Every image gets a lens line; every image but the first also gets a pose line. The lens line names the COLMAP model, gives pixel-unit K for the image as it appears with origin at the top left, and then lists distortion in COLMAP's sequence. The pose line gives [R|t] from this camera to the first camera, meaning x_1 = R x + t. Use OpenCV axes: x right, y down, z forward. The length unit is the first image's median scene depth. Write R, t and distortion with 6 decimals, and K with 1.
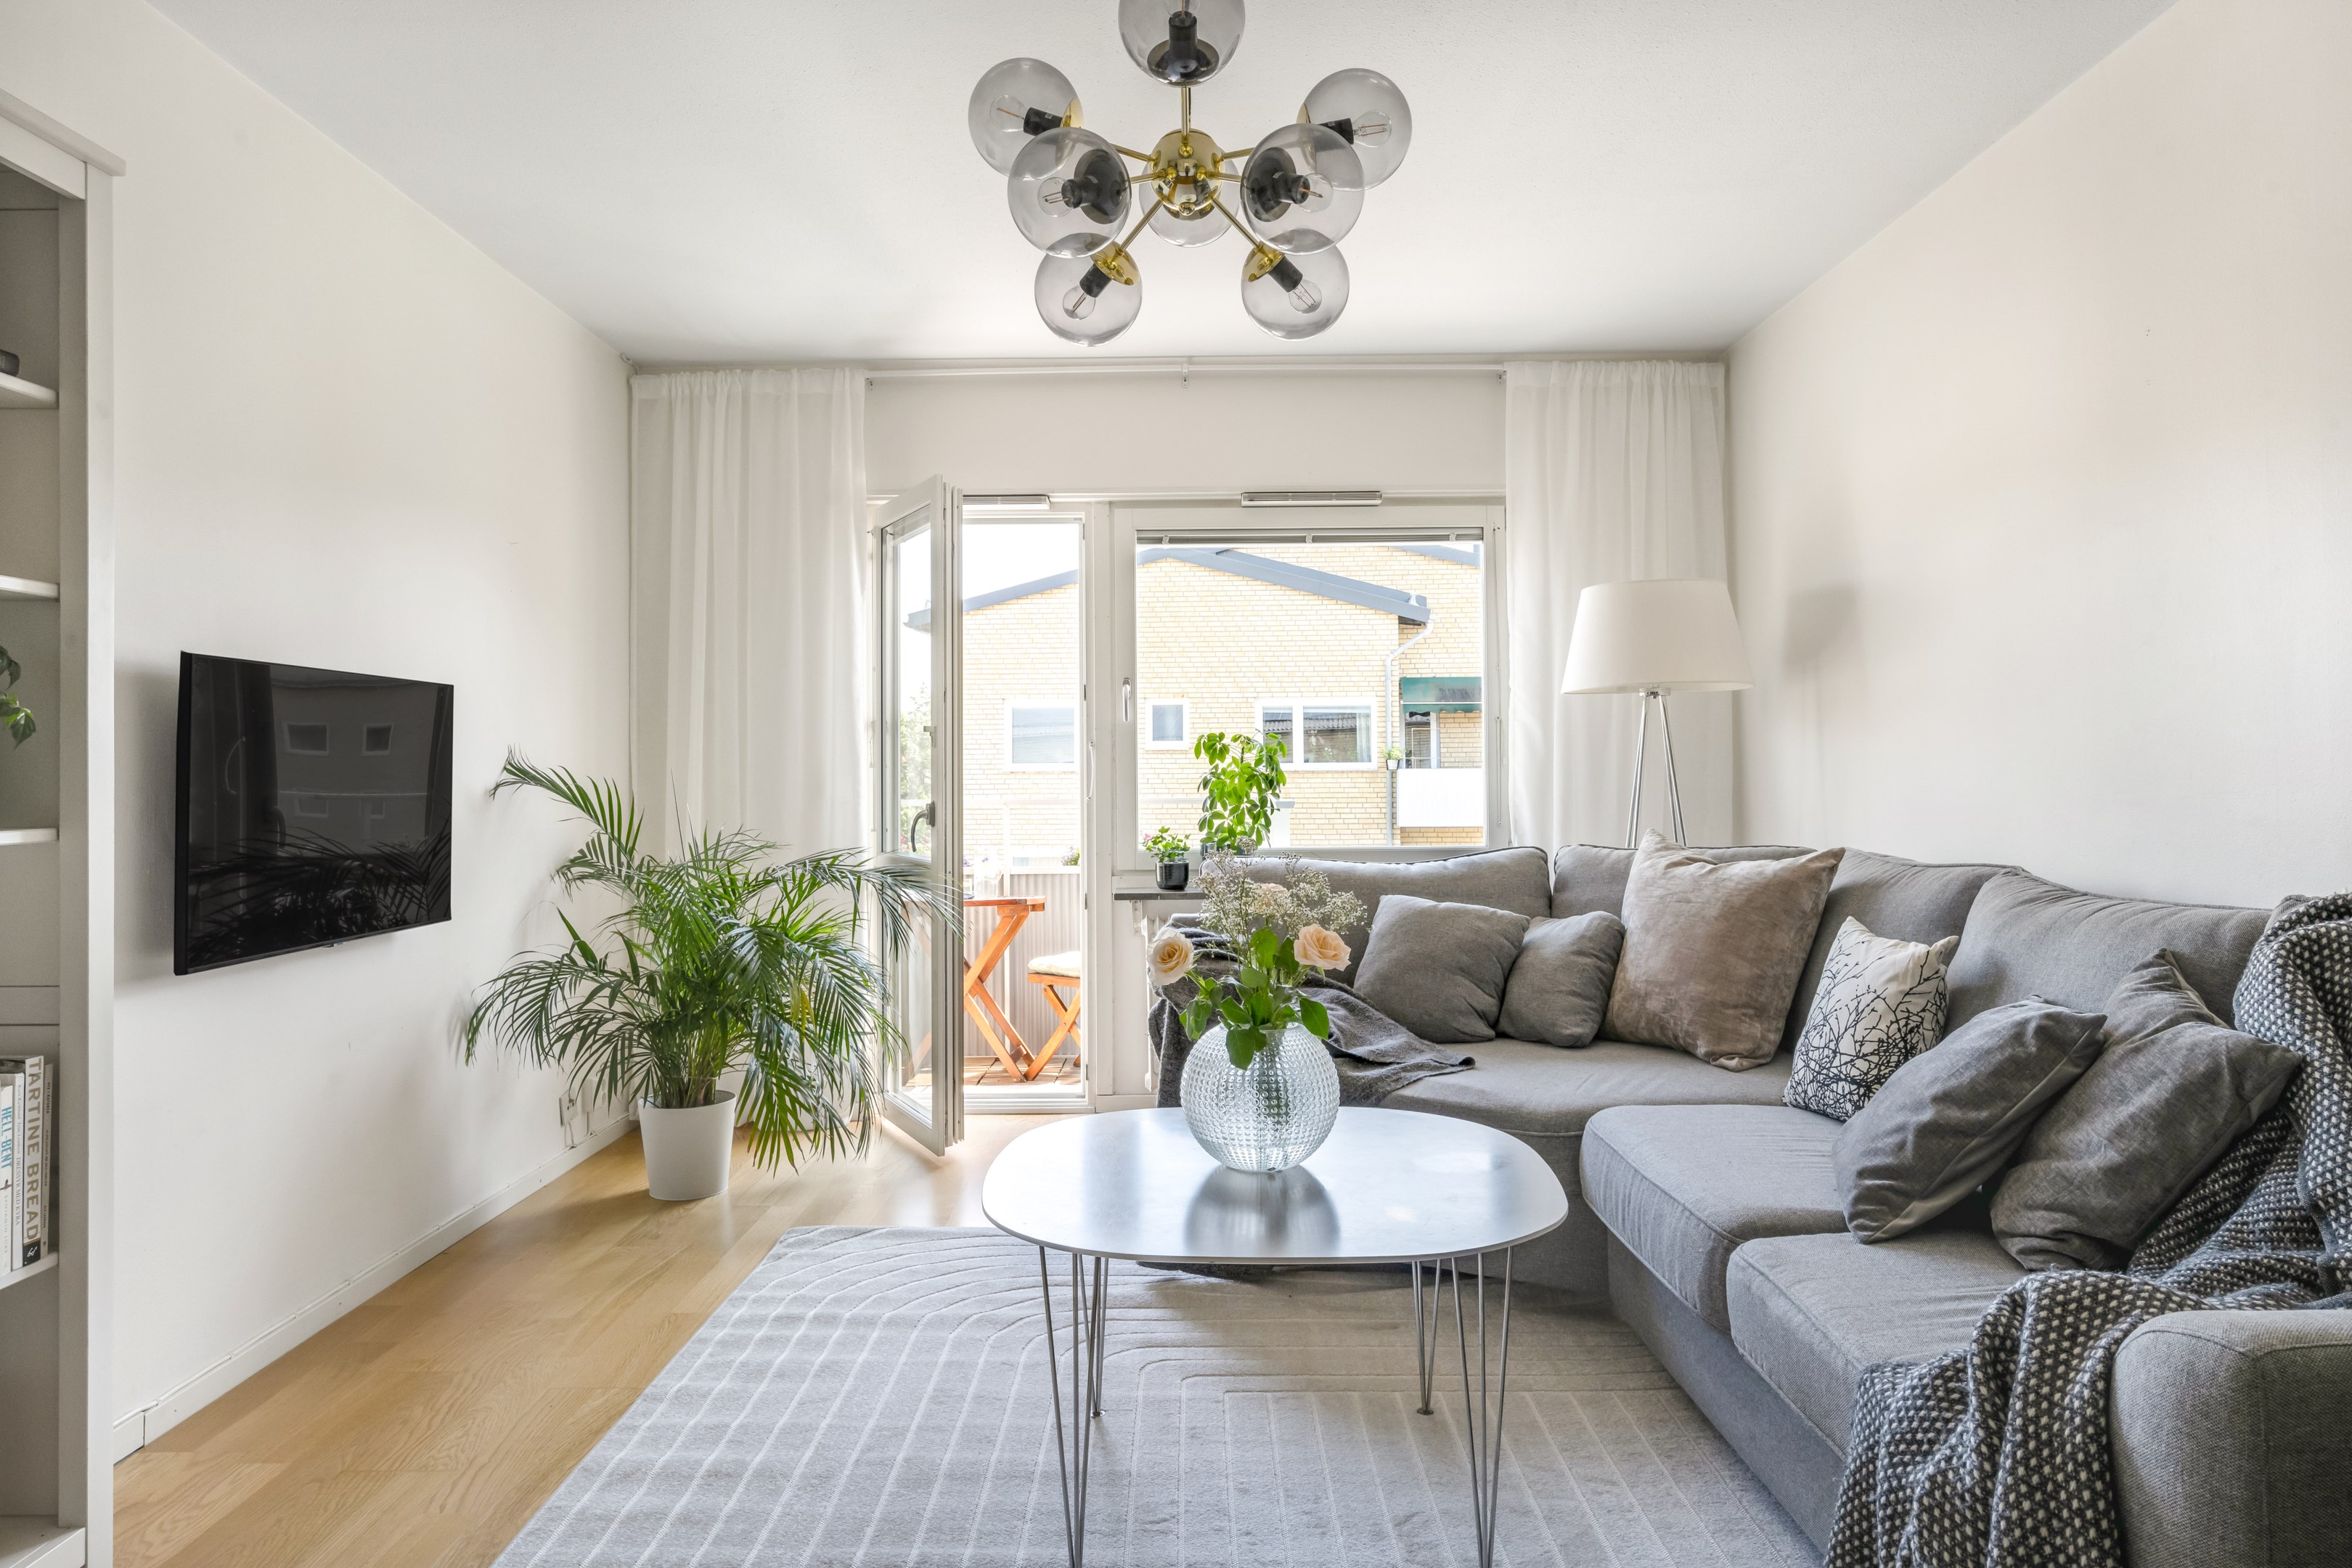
lens RADIAL K [[1527.4, 0, 1180.9], [0, 1527.4, 757.6], [0, 0, 1]] dist [-0.010771, -0.000380]
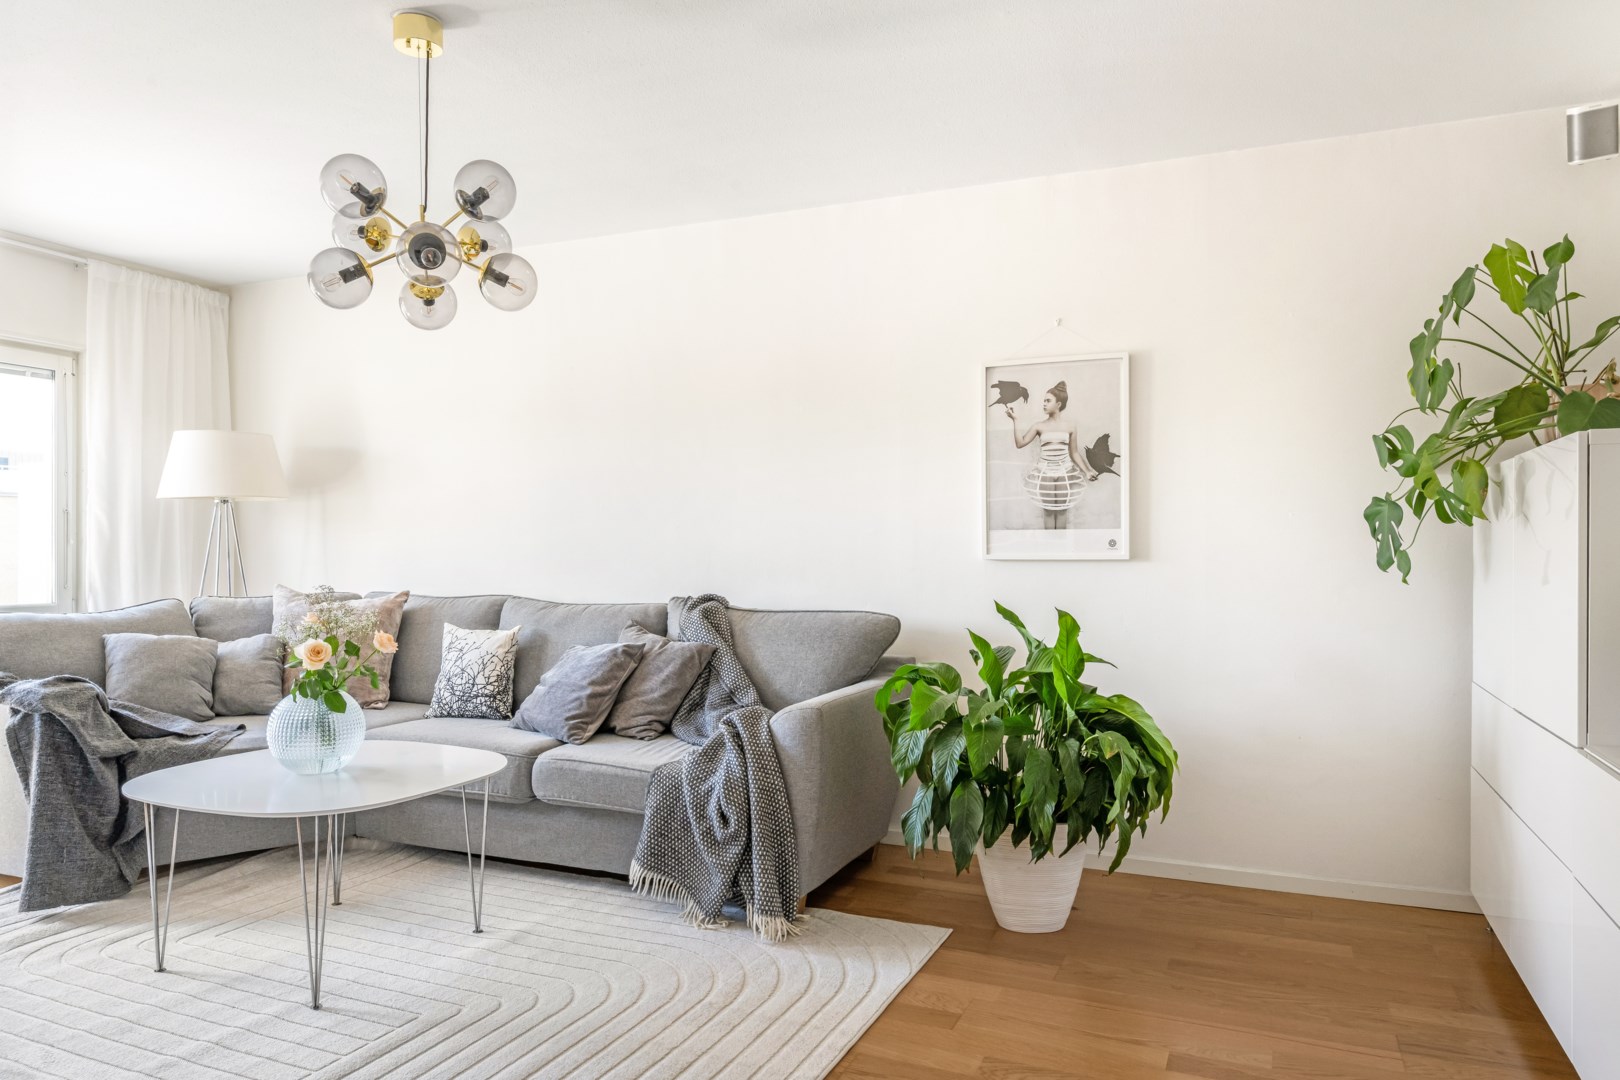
lens RADIAL K [[1031.9, 0, 824.9], [0, 1031.9, 561.9], [0, 0, 1]] dist [-0.009966, -0.000283]
pose [[0.392249, -0.001281, 0.919858, -0.694585], [-0.015212, 0.999853, 0.007879, 0.005648], [-0.919733, -0.017084, 0.392172, -0.001696]]
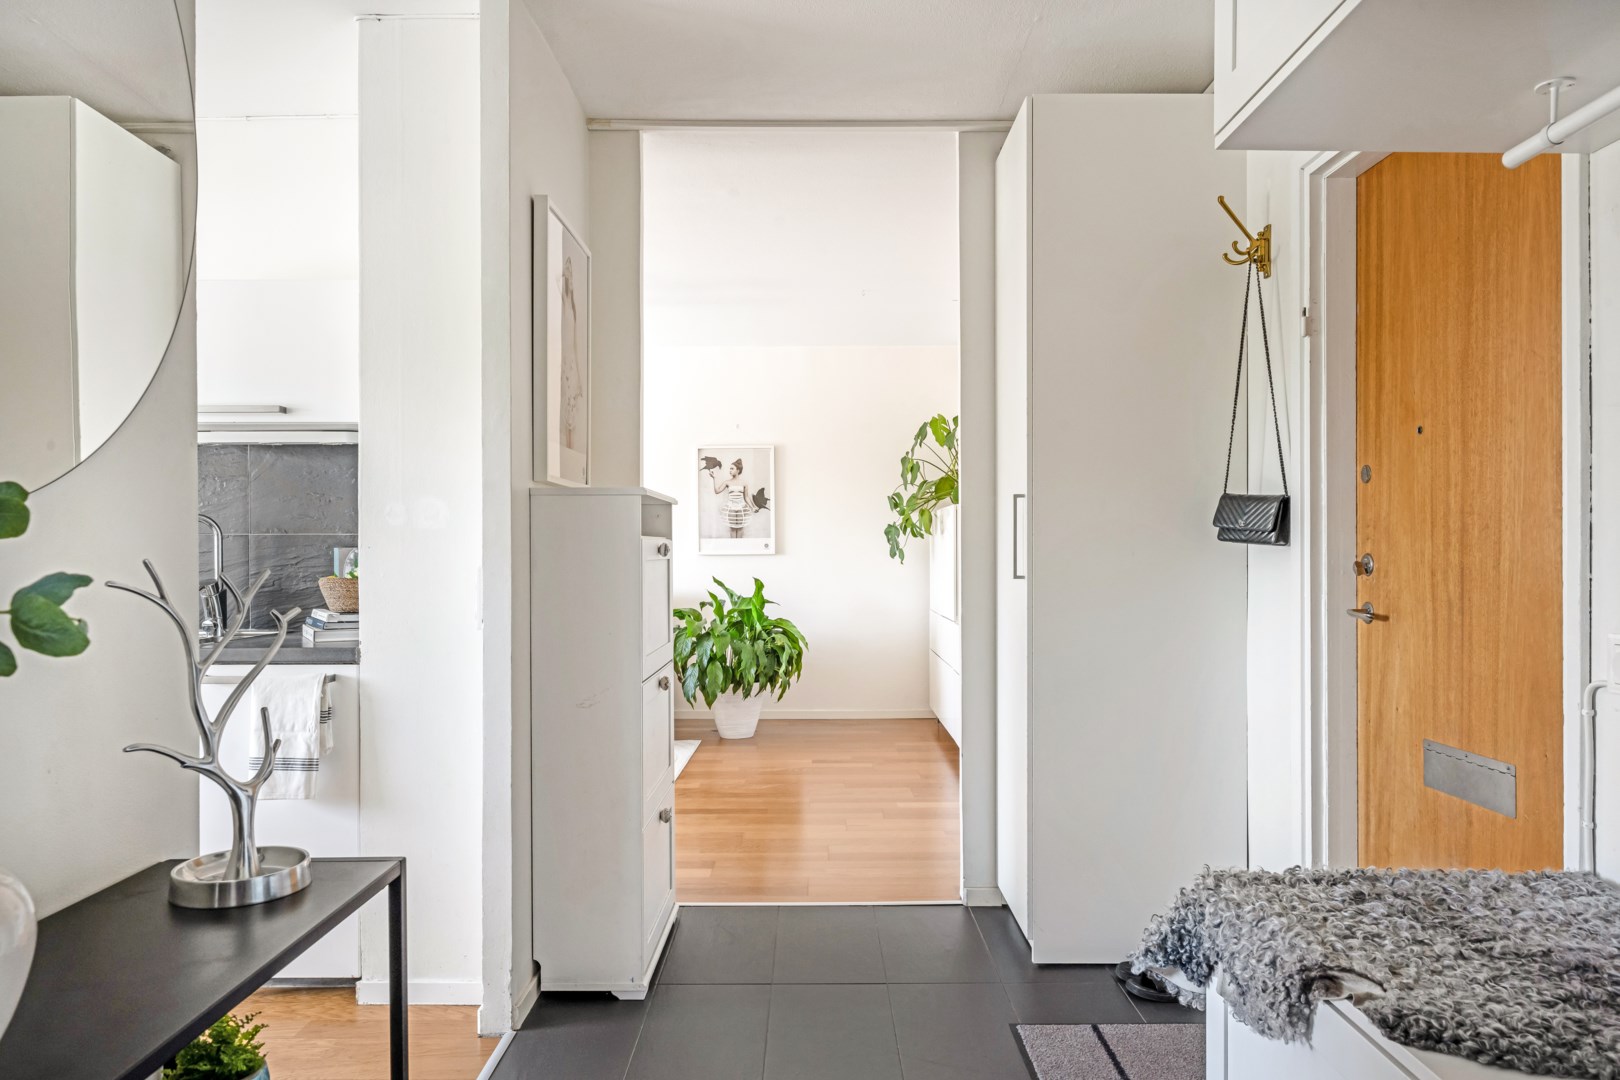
lens RADIAL K [[1031.9, 0, 811.5], [0, 1031.9, 546.1], [0, 0, 1]] dist [-0.009966, -0.000283]
pose [[0.001316, 0.006901, 0.999975, -1.683398], [-0.006745, 0.999954, -0.006892, 0.004769], [-0.999976, -0.006735, 0.001362, 0.055948]]
